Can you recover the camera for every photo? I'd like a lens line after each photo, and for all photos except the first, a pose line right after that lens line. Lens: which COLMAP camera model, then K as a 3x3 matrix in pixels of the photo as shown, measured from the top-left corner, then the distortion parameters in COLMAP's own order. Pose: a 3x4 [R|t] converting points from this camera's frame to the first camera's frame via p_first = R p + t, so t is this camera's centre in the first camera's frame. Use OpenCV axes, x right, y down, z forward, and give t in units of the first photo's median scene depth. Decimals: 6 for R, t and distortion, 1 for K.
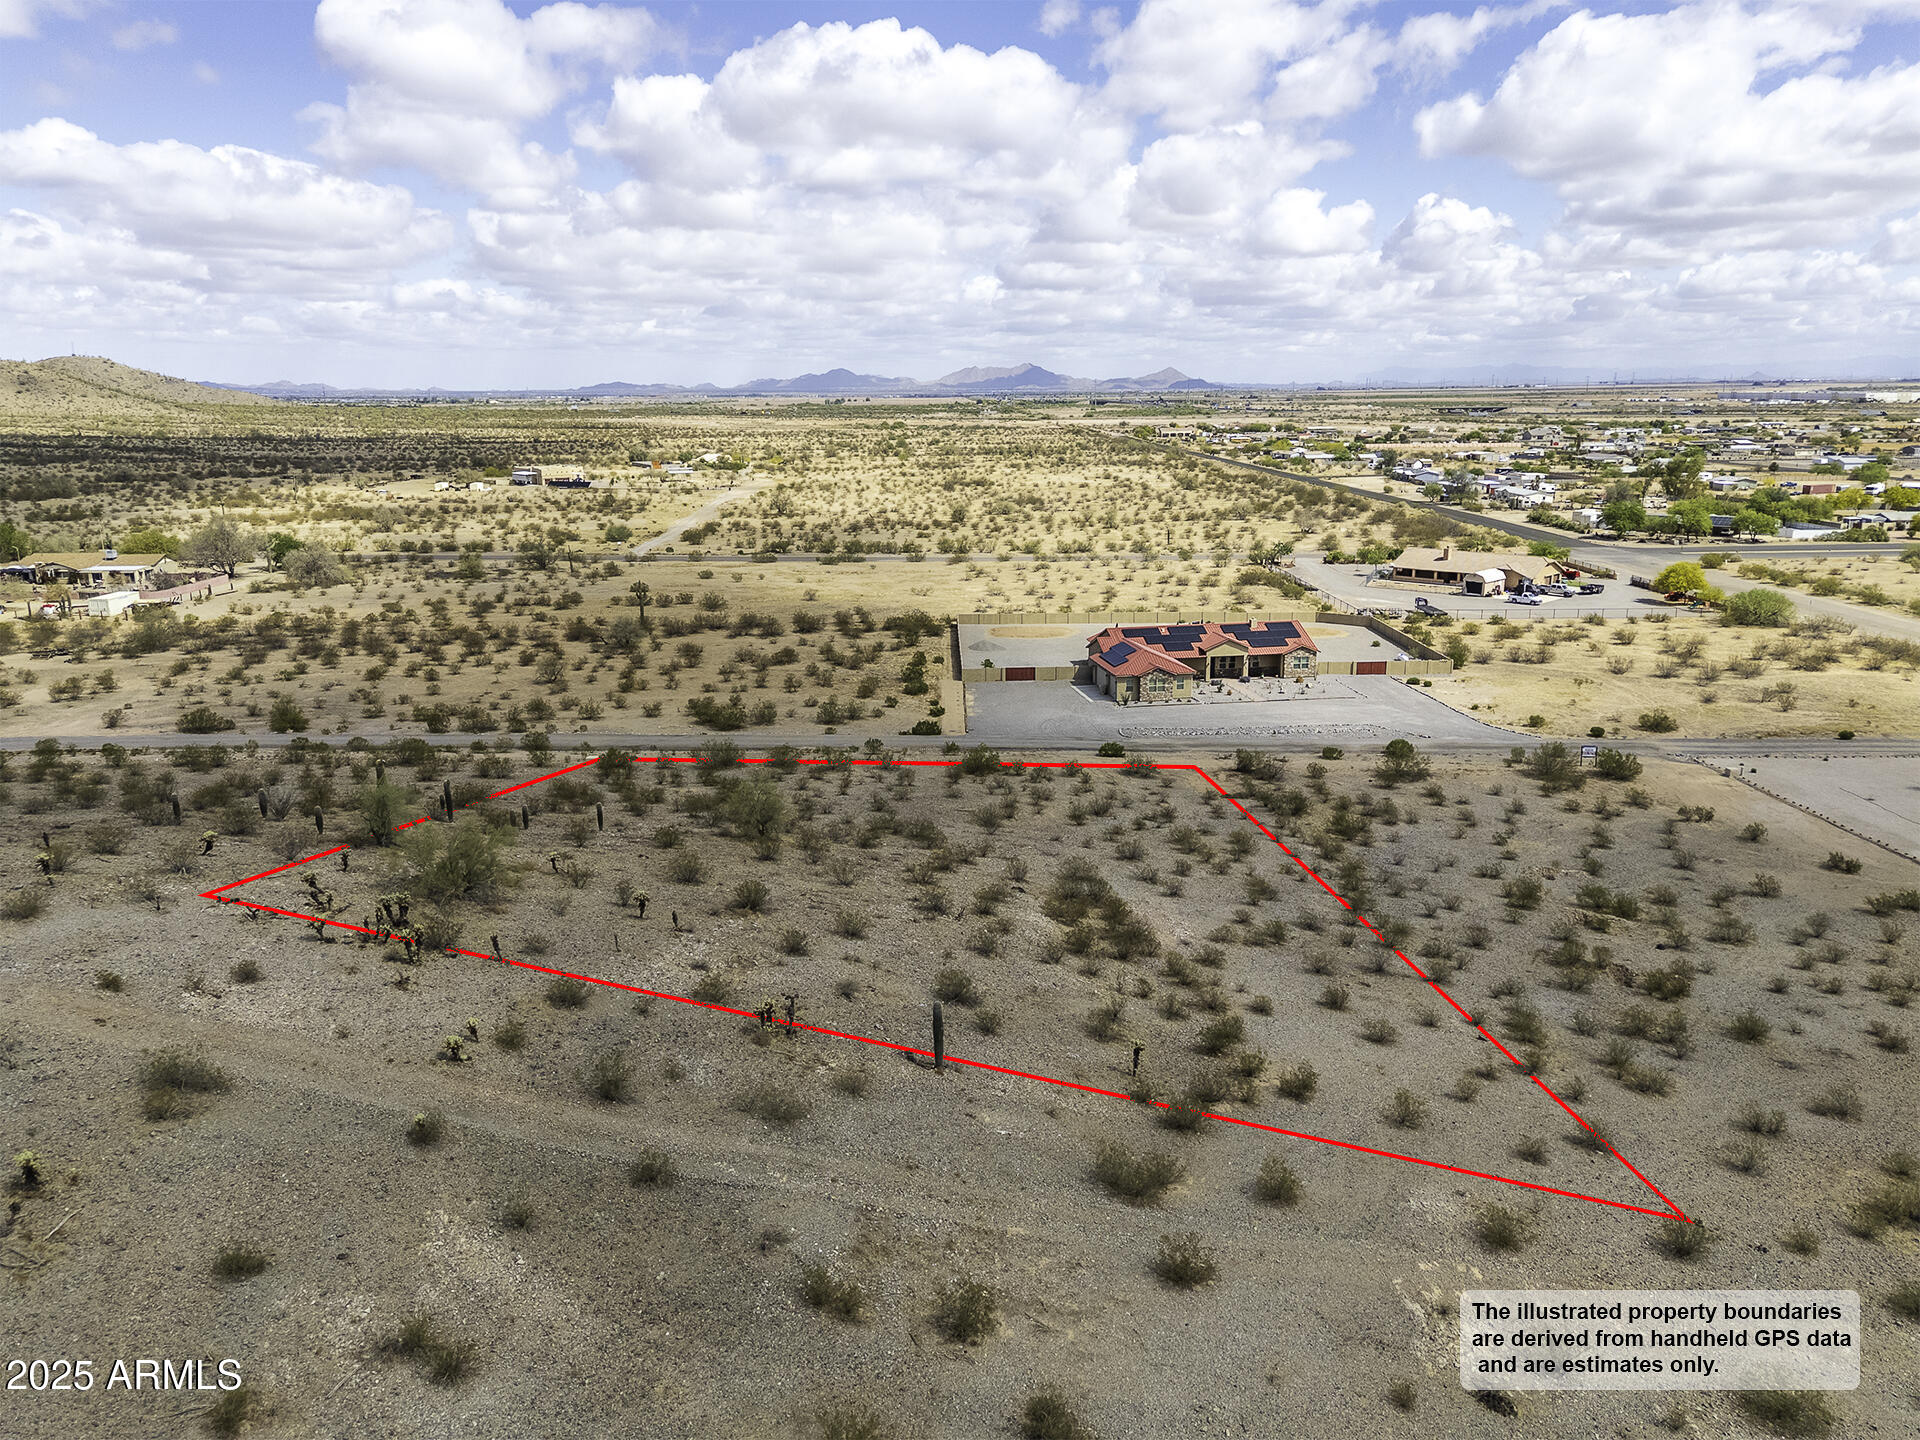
lens RADIAL K [[1412.8, 0, 962.2], [0, 1412.8, 717.2], [0, 0, 1]] dist [0.078501, -0.070546]
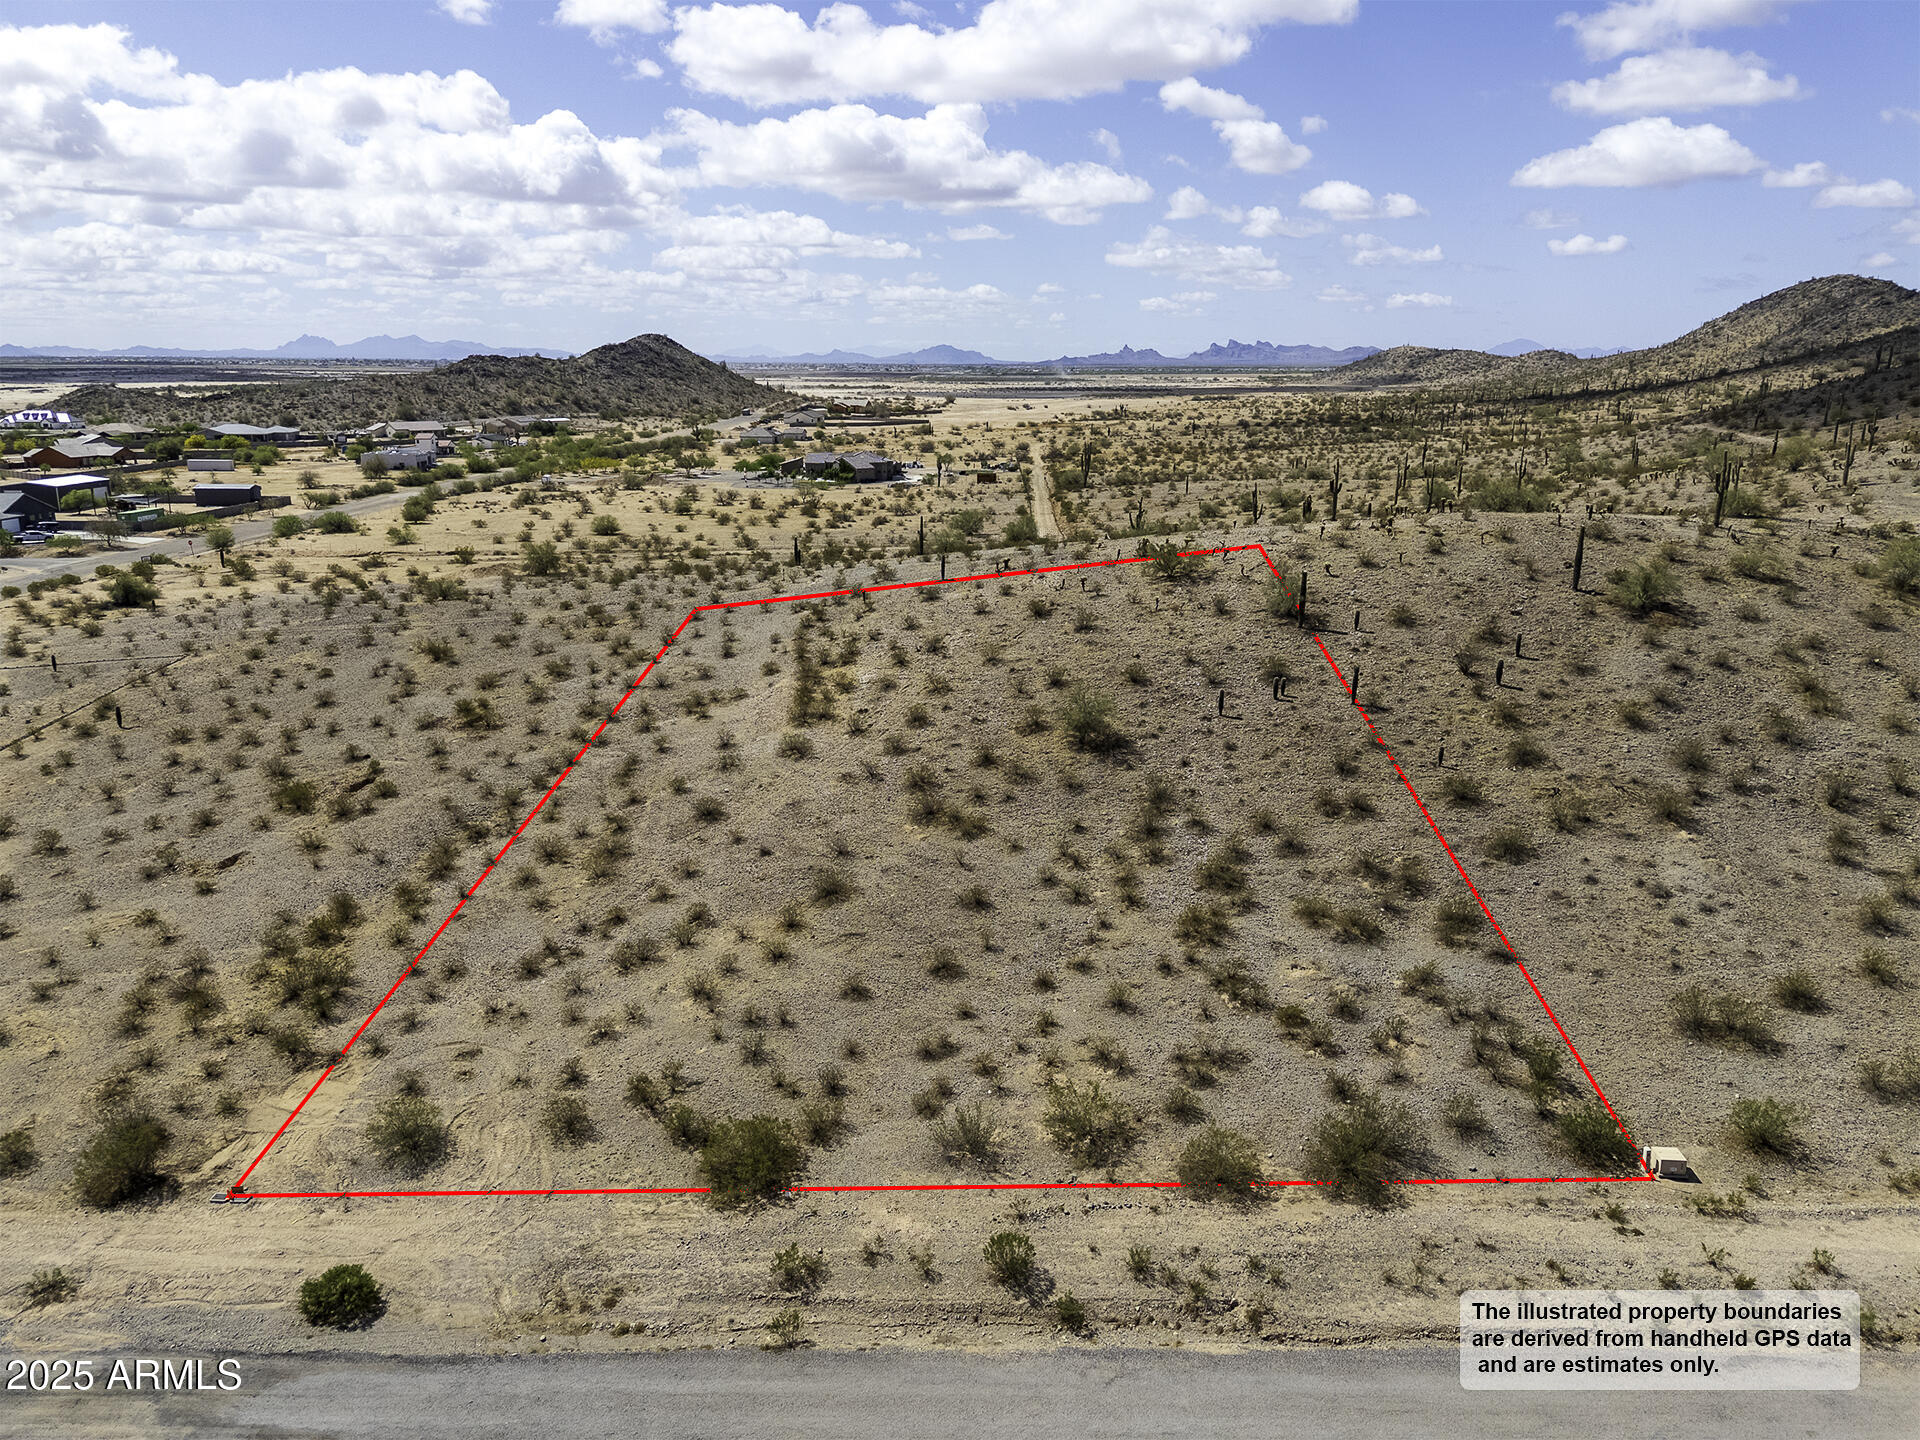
lens RADIAL K [[1412.8, 0, 964.1], [0, 1412.8, 716.2], [0, 0, 1]] dist [0.078501, -0.070546]
pose [[-0.998819, -0.004522, 0.048384, -0.053559], [0.018134, 0.889054, 0.457444, -0.213651], [-0.045084, 0.457781, -0.887921, 0.994774]]
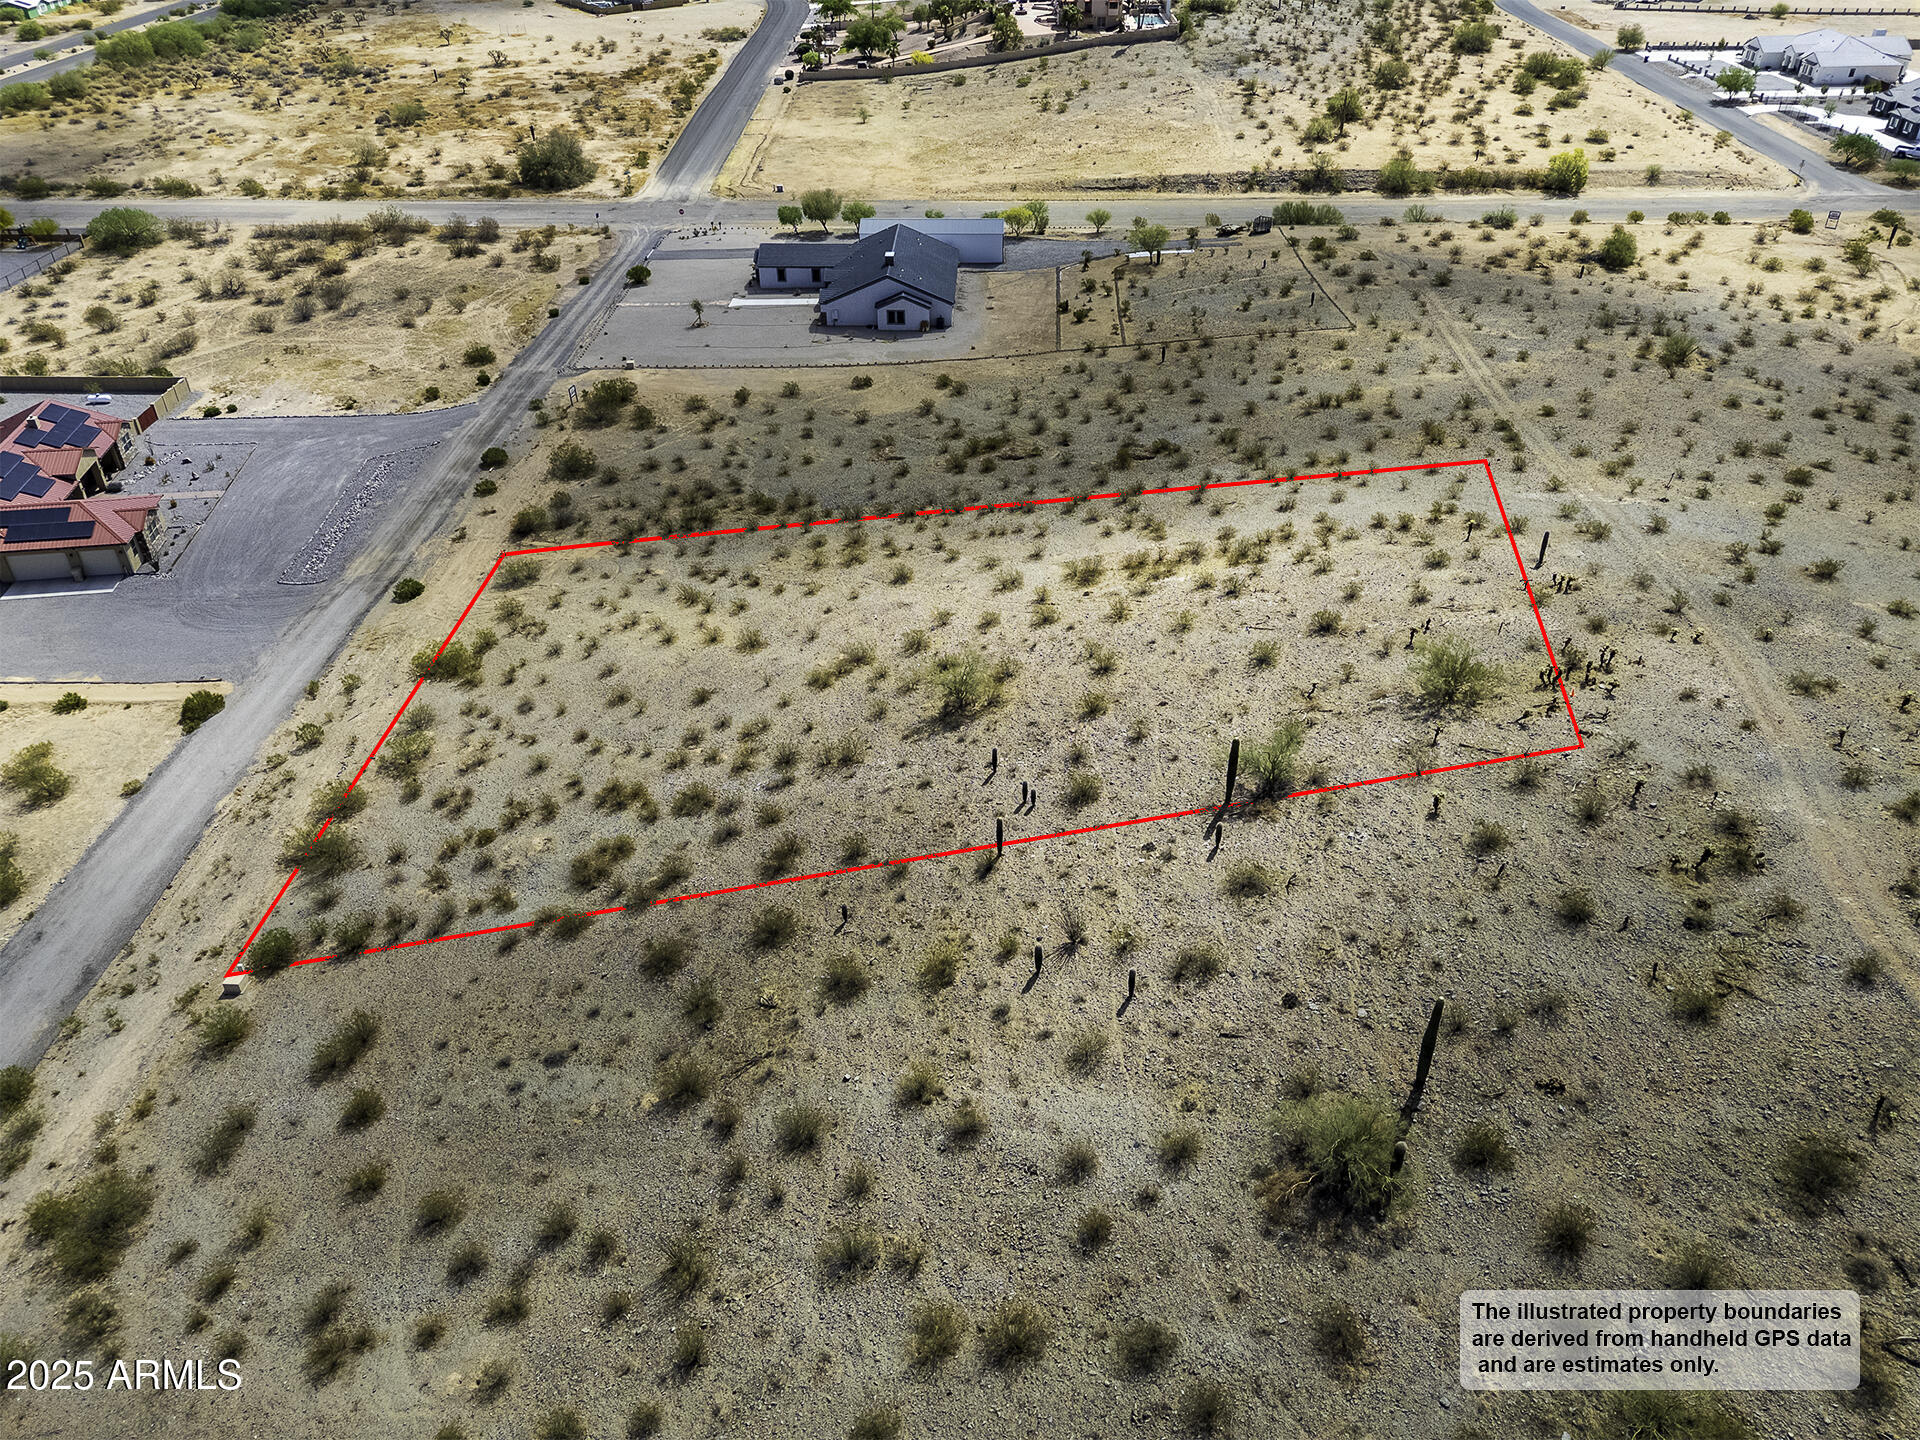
lens RADIAL K [[1412.8, 0, 963.0], [0, 1412.8, 717.2], [0, 0, 1]] dist [0.078501, -0.070546]
pose [[0.035506, -0.556108, 0.830351, -0.527765], [0.234980, 0.812227, 0.533922, -0.242314], [-0.971351, 0.176159, 0.159514, 0.428561]]
